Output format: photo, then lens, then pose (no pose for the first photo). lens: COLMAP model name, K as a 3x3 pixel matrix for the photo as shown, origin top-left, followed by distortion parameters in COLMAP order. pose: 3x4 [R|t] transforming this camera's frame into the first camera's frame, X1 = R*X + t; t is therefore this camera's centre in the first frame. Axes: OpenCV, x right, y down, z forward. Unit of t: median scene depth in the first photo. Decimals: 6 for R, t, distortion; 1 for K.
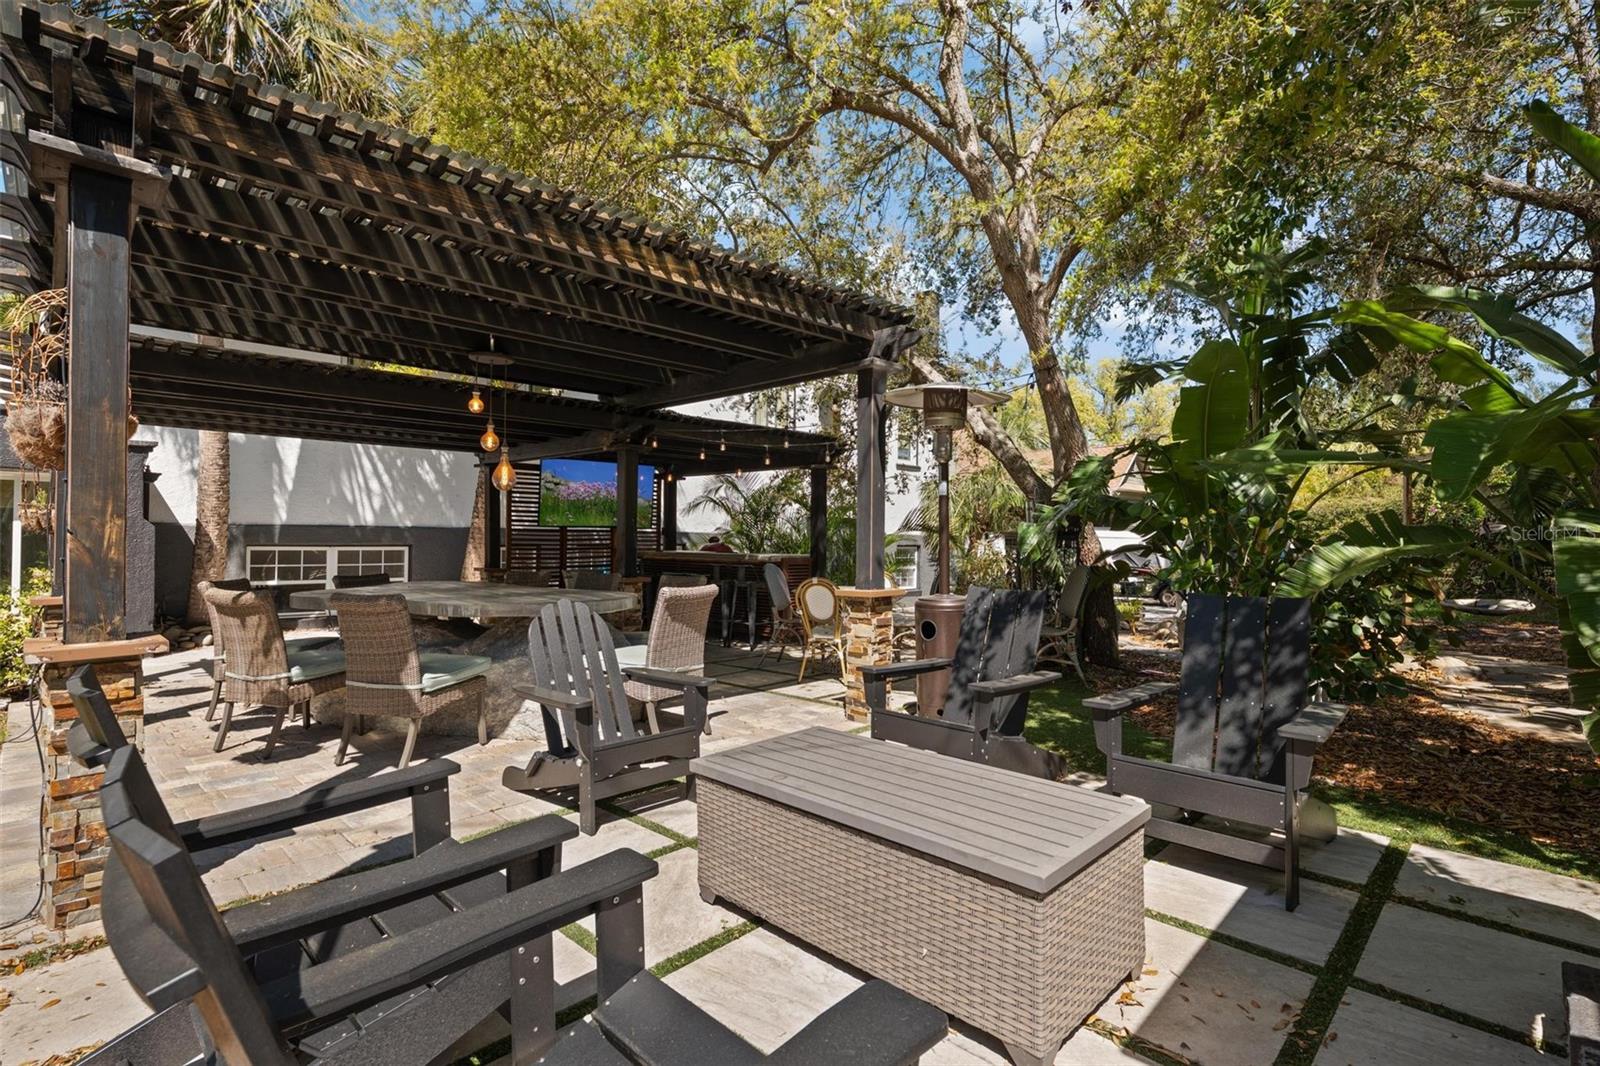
lens RADIAL K [[758.6, 0, 799.0], [0, 758.6, 537.3], [0, 0, 1]] dist [0.004040, -0.001690]
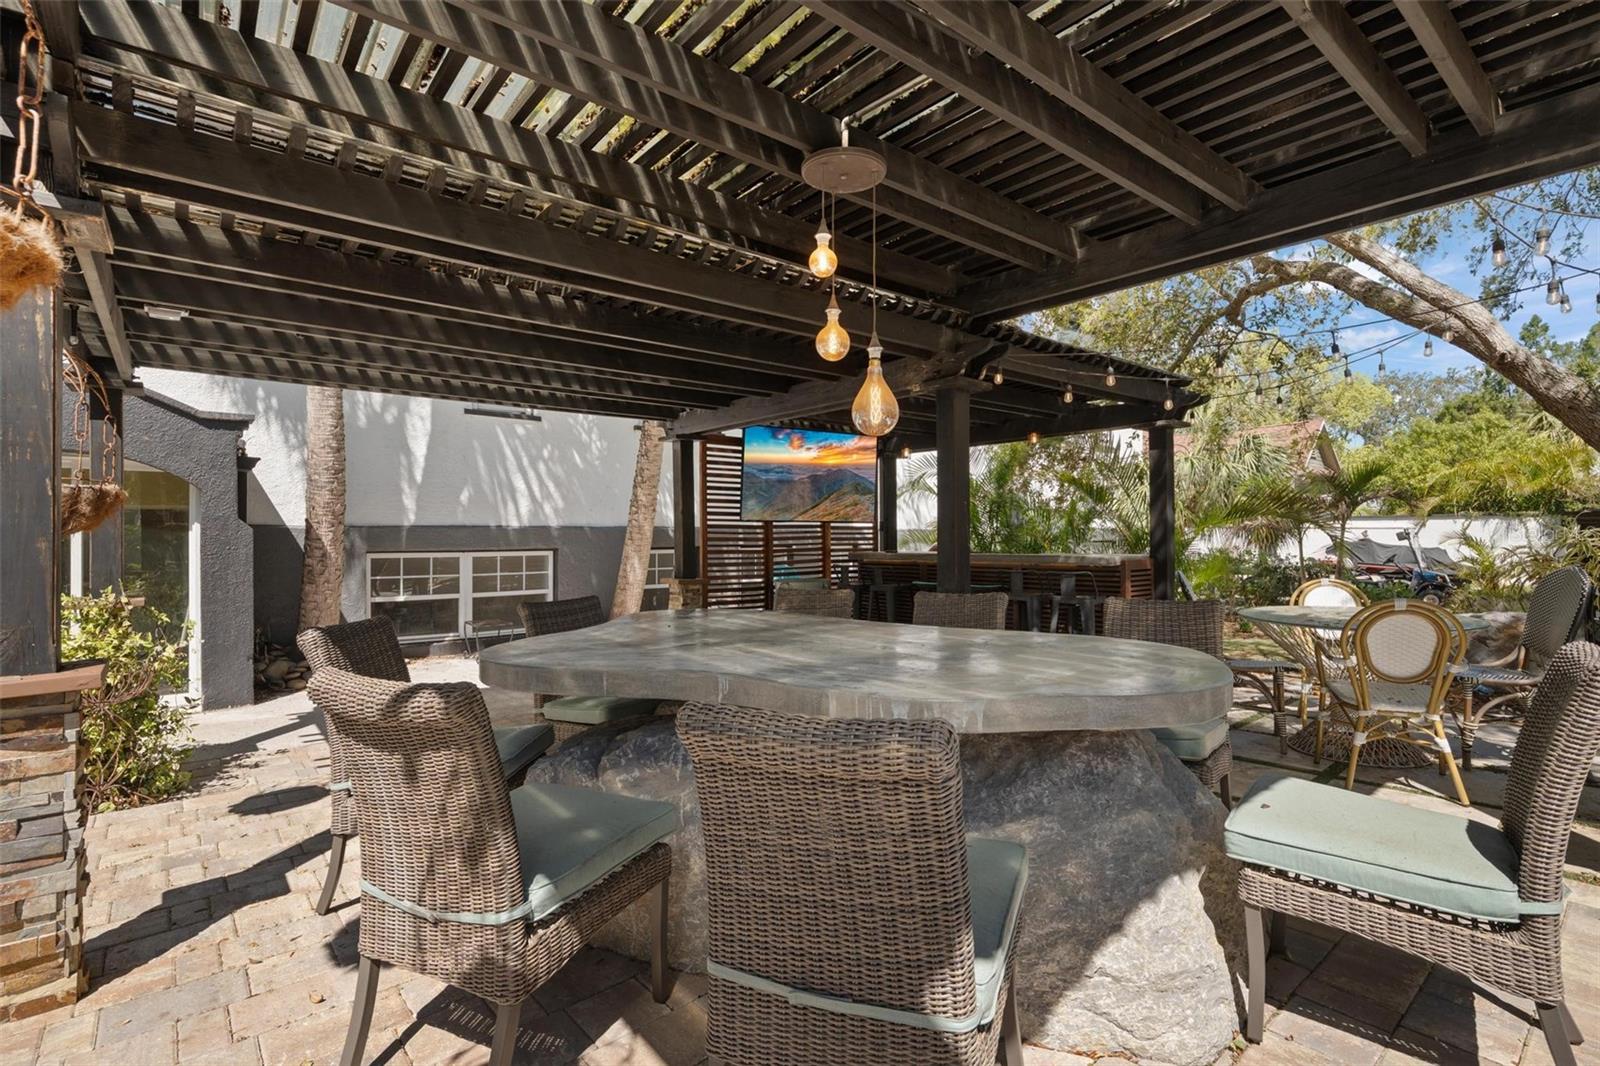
lens RADIAL K [[758.6, 0, 806.5], [0, 758.6, 530.4], [0, 0, 1]] dist [0.004040, -0.001690]
pose [[0.995602, -0.016424, -0.092229, -0.214772], [0.015648, 0.999836, -0.009128, 0.002523], [0.092364, 0.007645, 0.995696, 0.278001]]
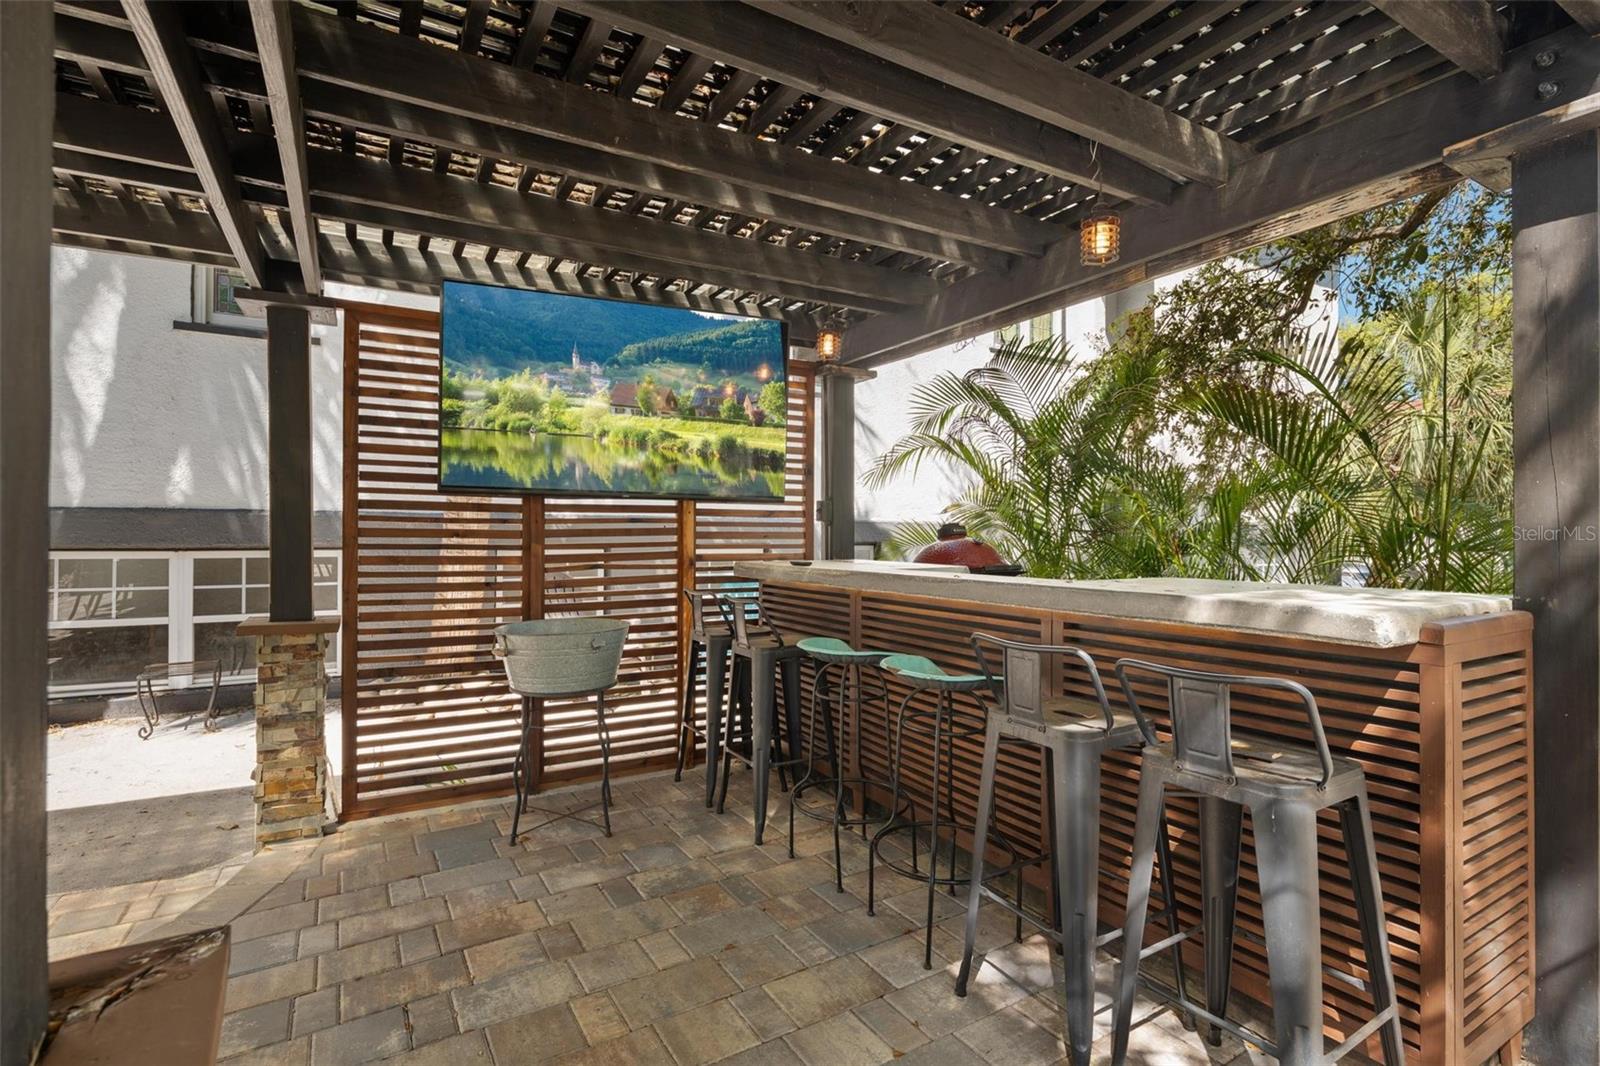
lens RADIAL K [[758.6, 0, 798.3], [0, 758.6, 530.5], [0, 0, 1]] dist [0.004040, -0.001690]
pose [[0.970415, -0.008503, -0.241294, -0.110493], [0.007165, 0.999954, -0.006421, 0.005342], [0.241337, 0.004502, 0.970431, 0.714387]]
